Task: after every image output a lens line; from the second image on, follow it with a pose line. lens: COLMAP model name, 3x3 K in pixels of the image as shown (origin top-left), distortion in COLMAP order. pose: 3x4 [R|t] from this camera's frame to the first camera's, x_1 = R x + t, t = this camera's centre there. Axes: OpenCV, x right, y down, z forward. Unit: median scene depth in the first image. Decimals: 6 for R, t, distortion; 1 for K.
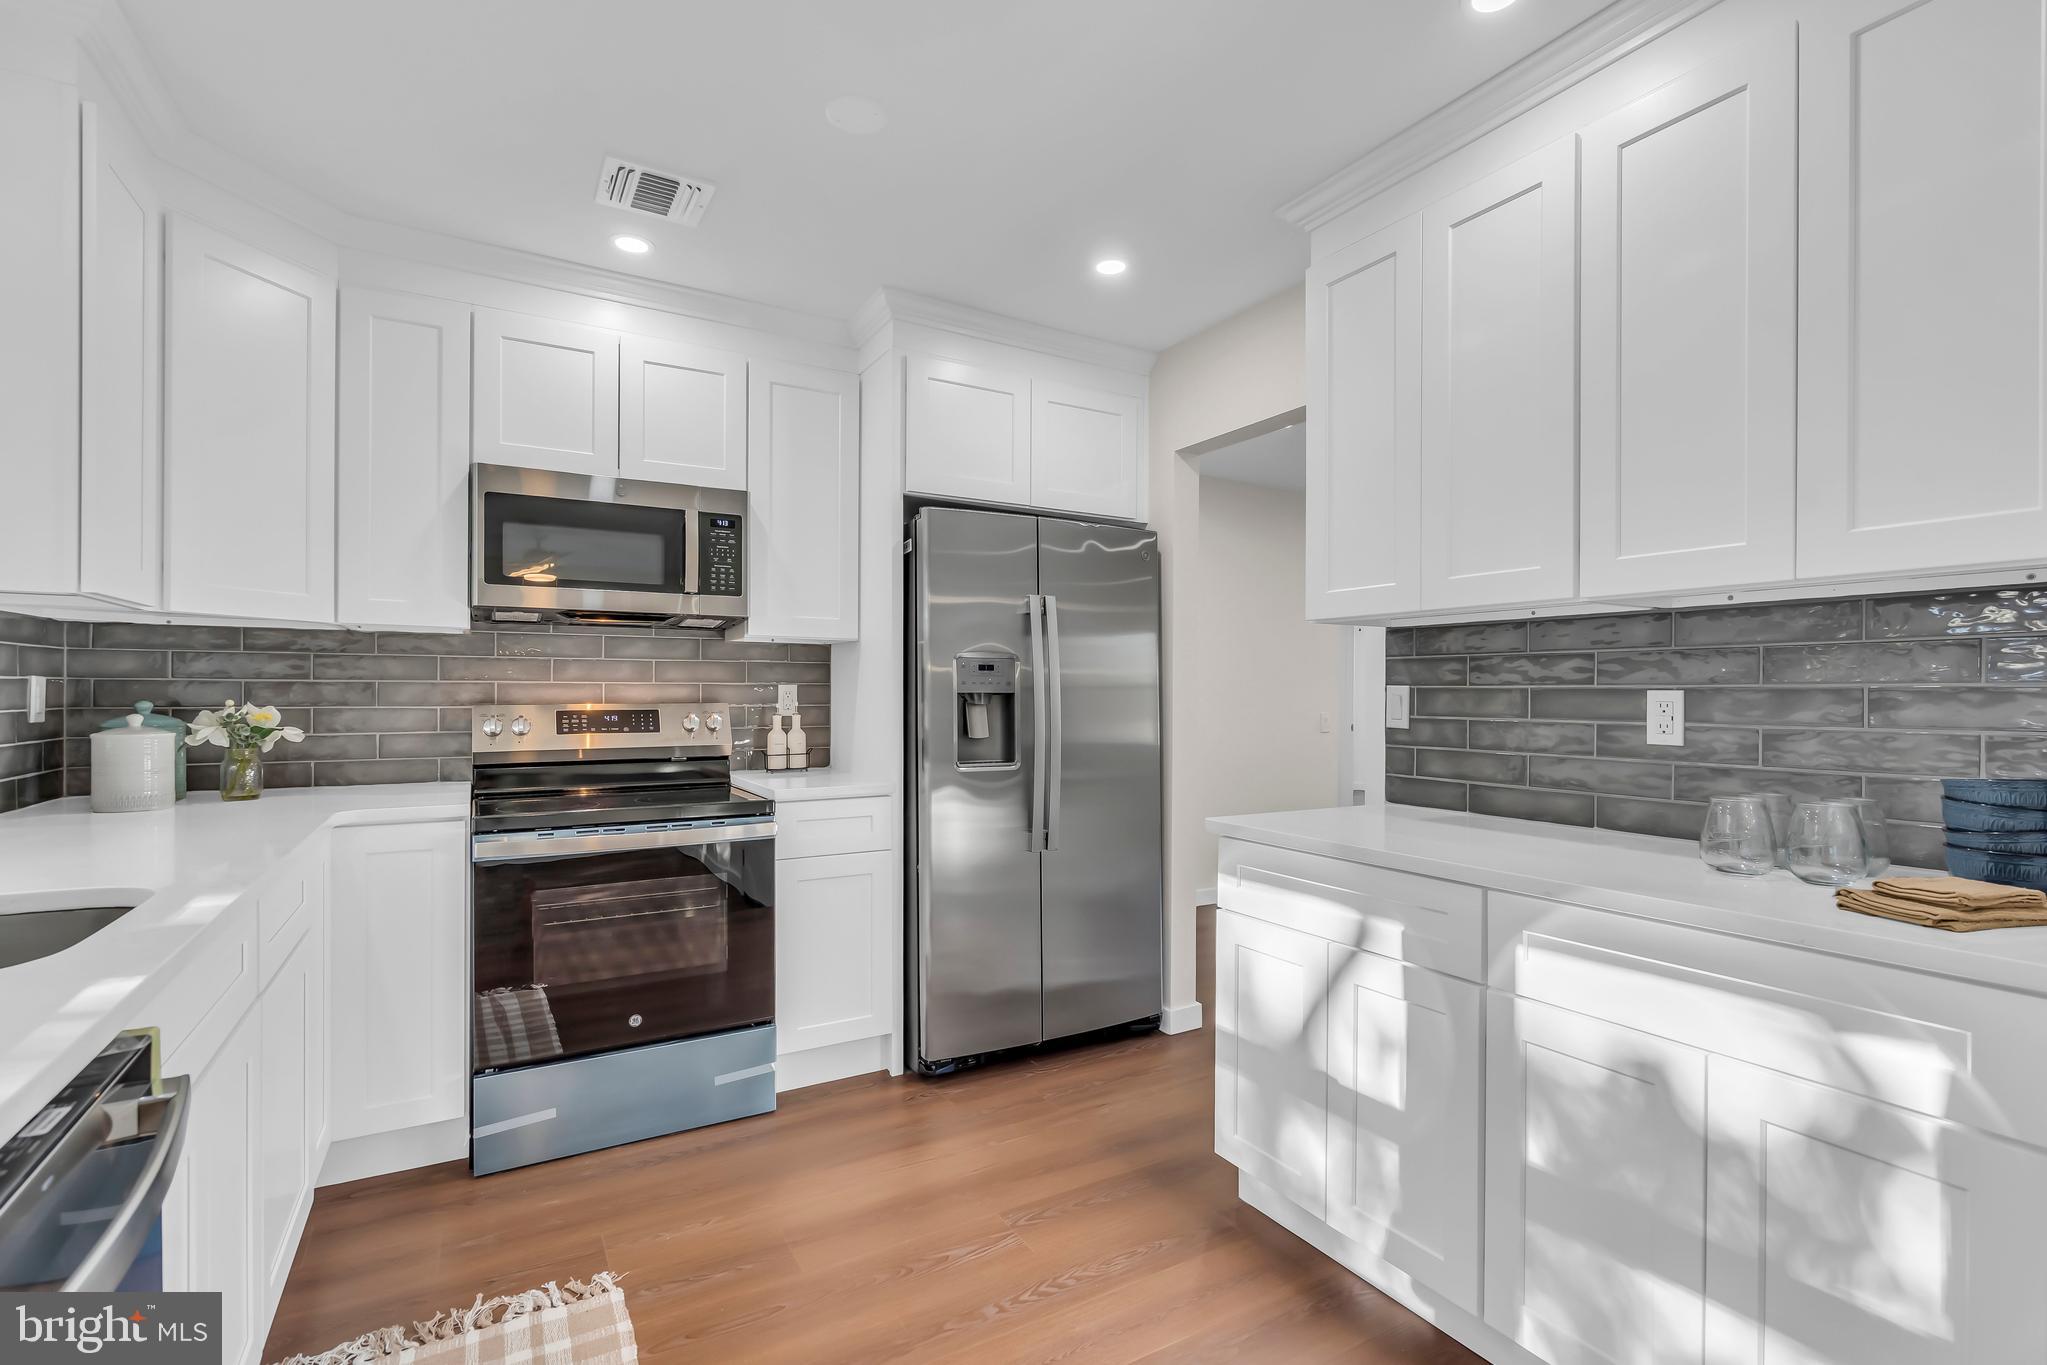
lens RADIAL K [[936.6, 0, 1018.7], [0, 936.6, 693.4], [0, 0, 1]] dist [-0.003835, 0.002291]
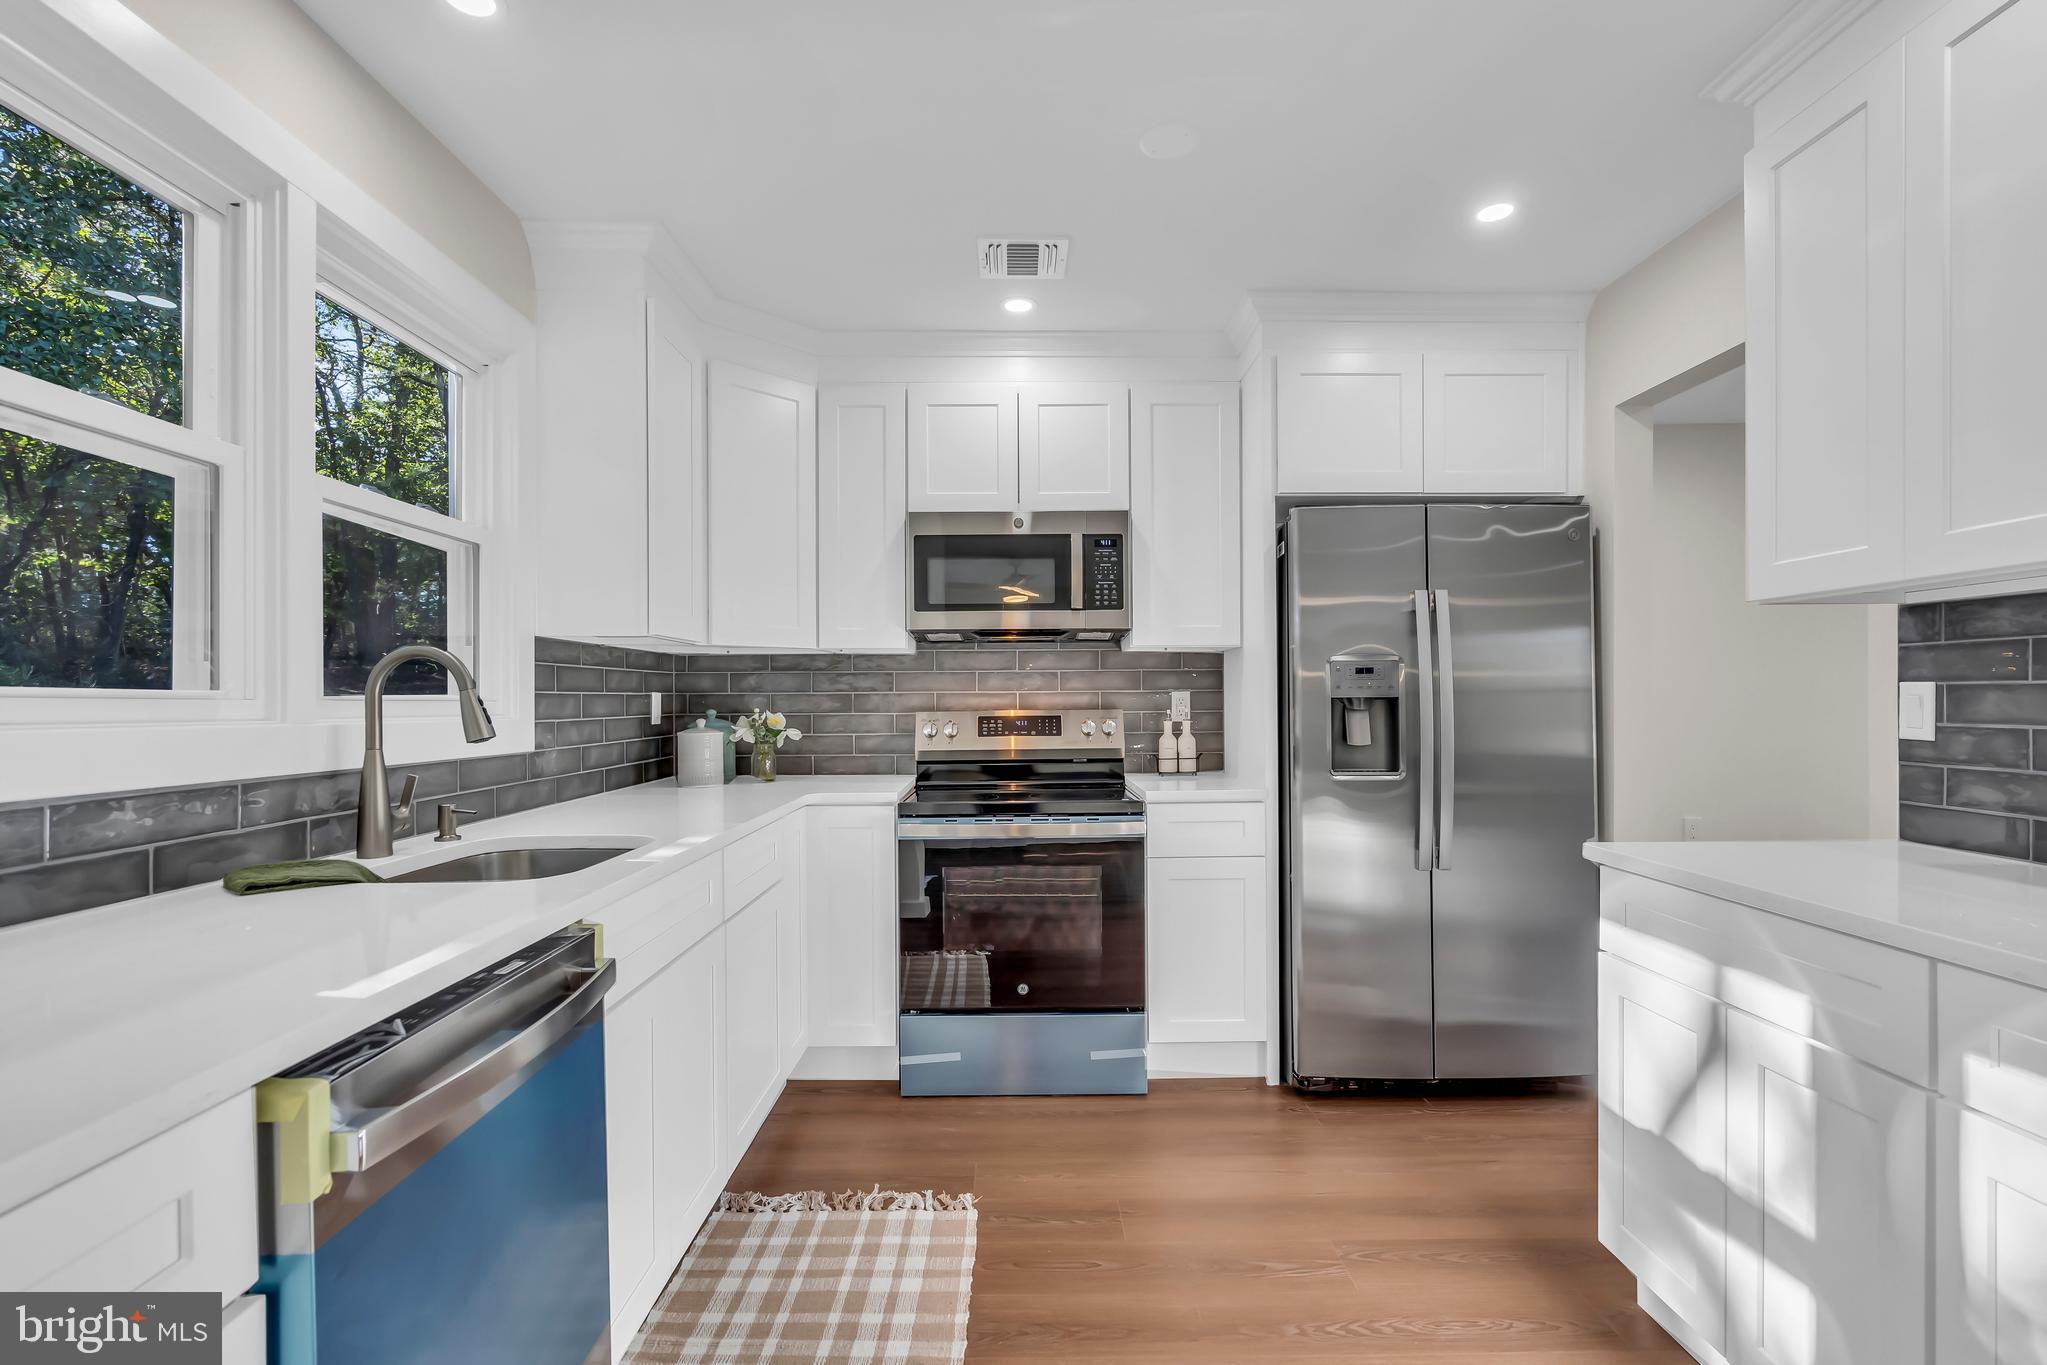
lens RADIAL K [[936.6, 0, 1024.3], [0, 936.6, 704.8], [0, 0, 1]] dist [-0.003835, 0.002291]
pose [[0.869067, -0.005866, -0.494660, 0.137395], [0.008071, 0.999965, 0.002322, 0.001740], [0.494629, -0.006011, 0.869083, 0.011564]]
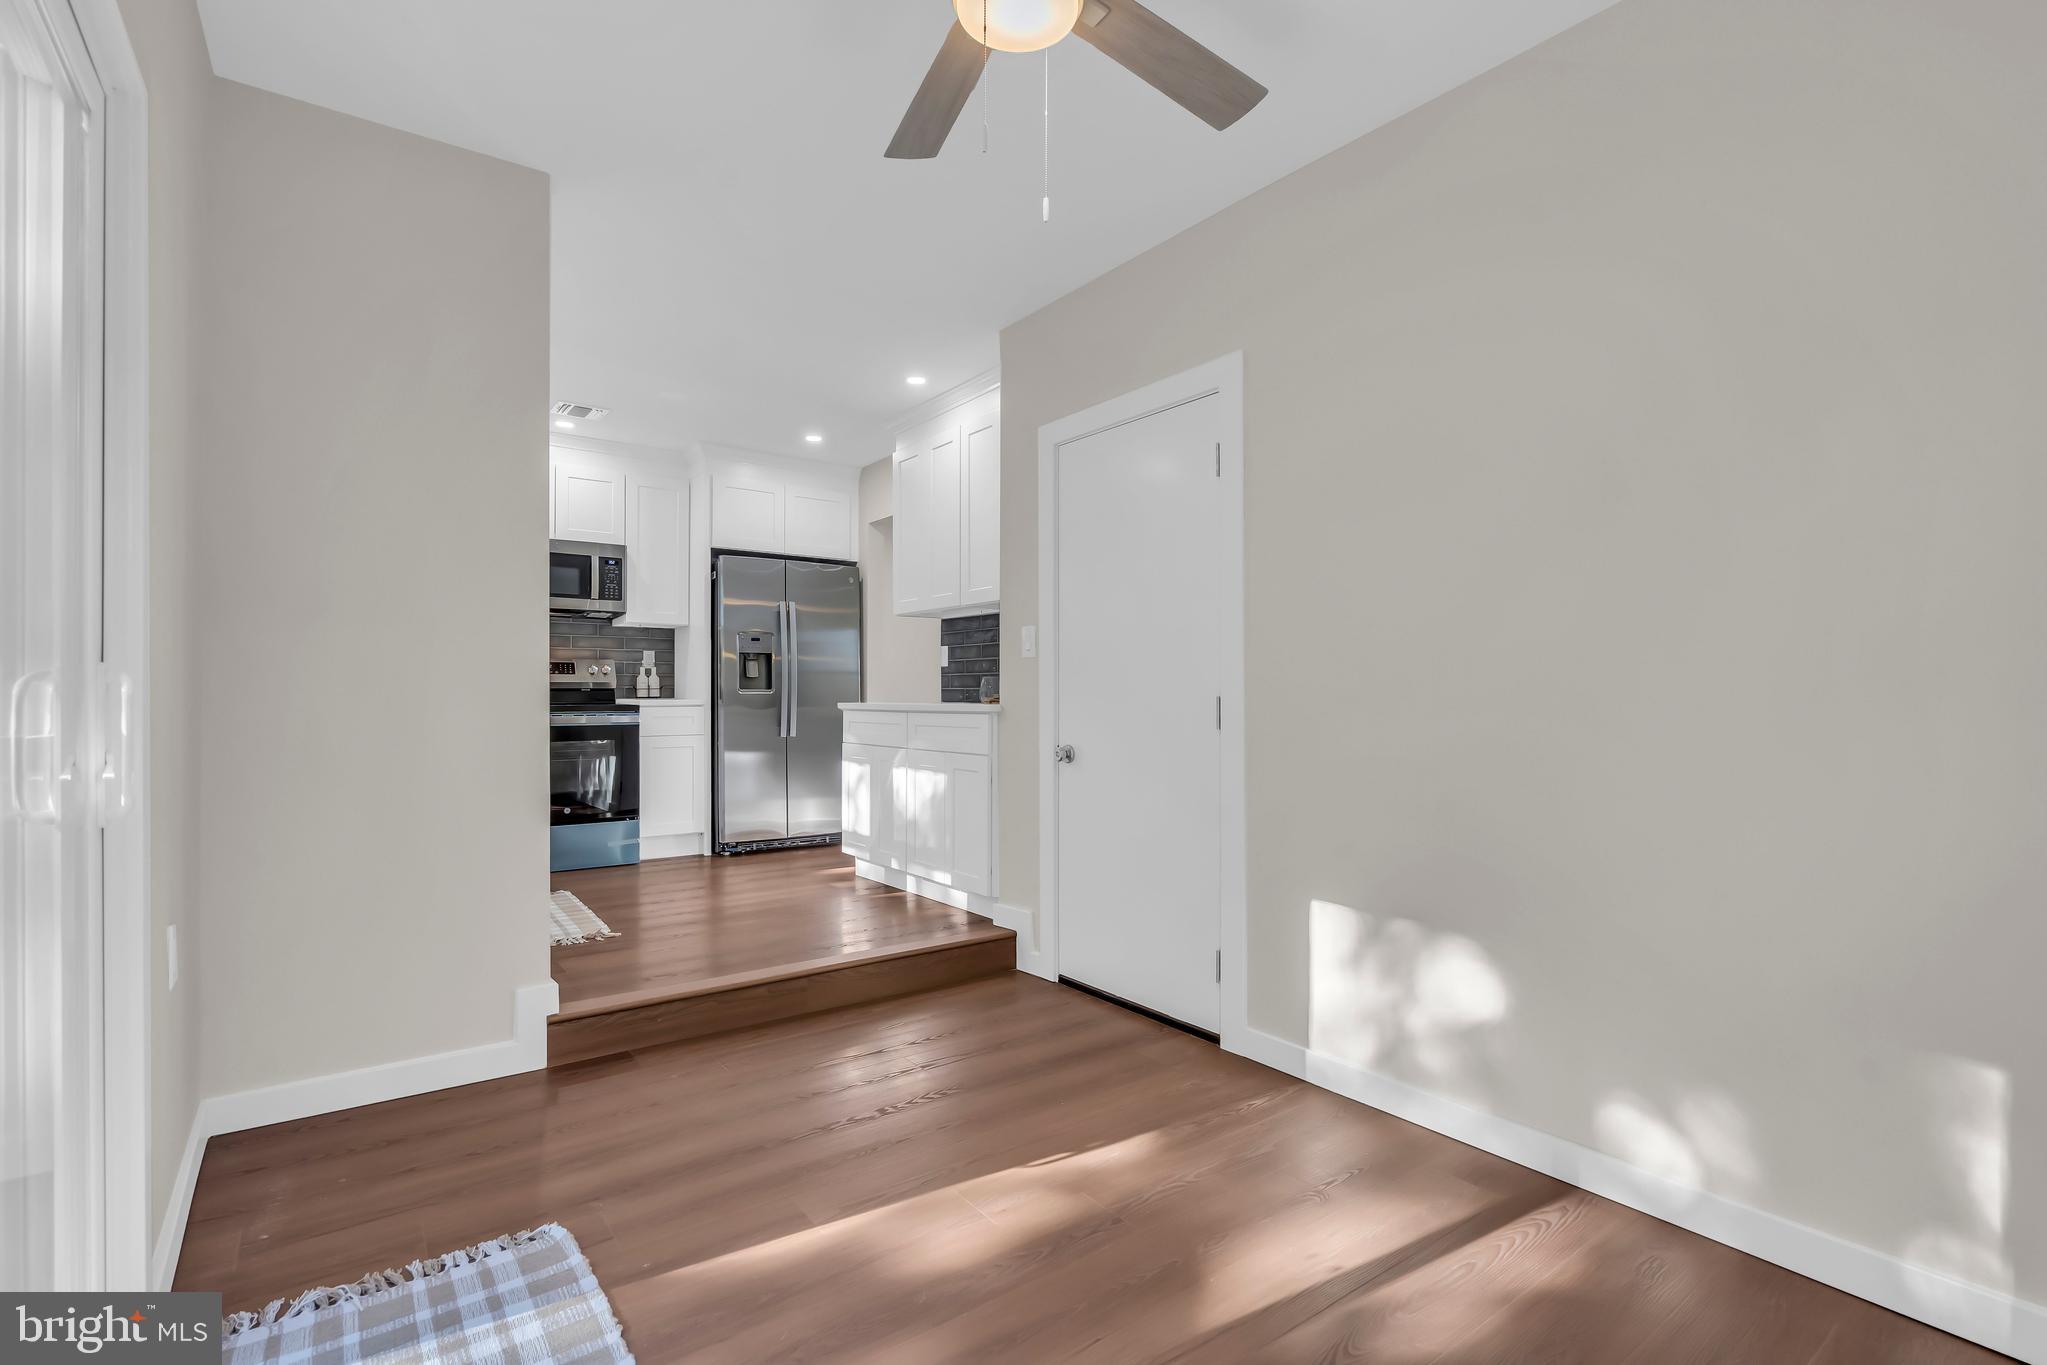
lens RADIAL K [[936.6, 0, 1028.0], [0, 936.6, 692.3], [0, 0, 1]] dist [-0.003835, 0.002291]
pose [[0.991828, -0.002503, 0.127555, 0.279971], [0.003337, 0.999974, -0.006322, 0.096870], [-0.127536, 0.006696, 0.991811, -0.992669]]
